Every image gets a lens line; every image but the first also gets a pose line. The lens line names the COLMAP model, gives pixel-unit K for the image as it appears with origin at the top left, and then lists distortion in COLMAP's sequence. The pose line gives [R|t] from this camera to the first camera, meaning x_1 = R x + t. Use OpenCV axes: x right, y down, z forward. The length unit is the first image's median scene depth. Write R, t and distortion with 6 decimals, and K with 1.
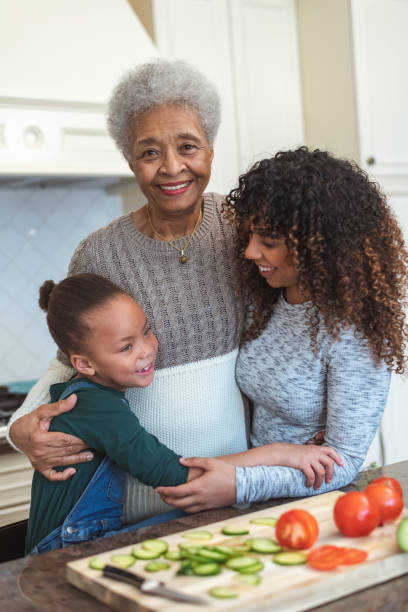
lens RADIAL K [[953.7, 0, 202.2], [0, 953.7, 307.3], [0, 0, 1]] dist [-0.012614, 0.000000]
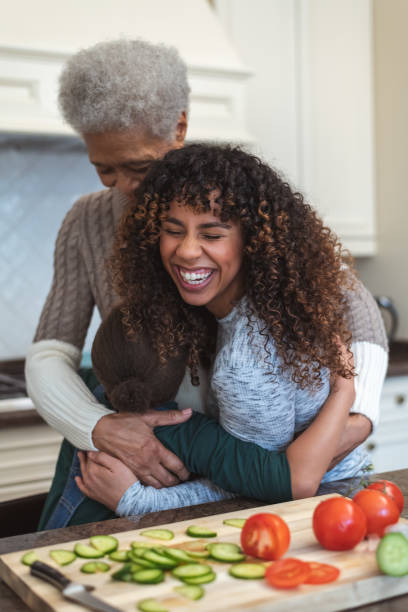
lens RADIAL K [[953.7, 0, 207.1], [0, 953.7, 309.8], [0, 0, 1]] dist [-0.012614, 0.000000]
pose [[0.994229, 0.054972, -0.092126, 0.116958], [-0.053350, 0.998376, 0.019978, 0.015985], [0.093075, -0.014948, 0.995547, 0.149569]]
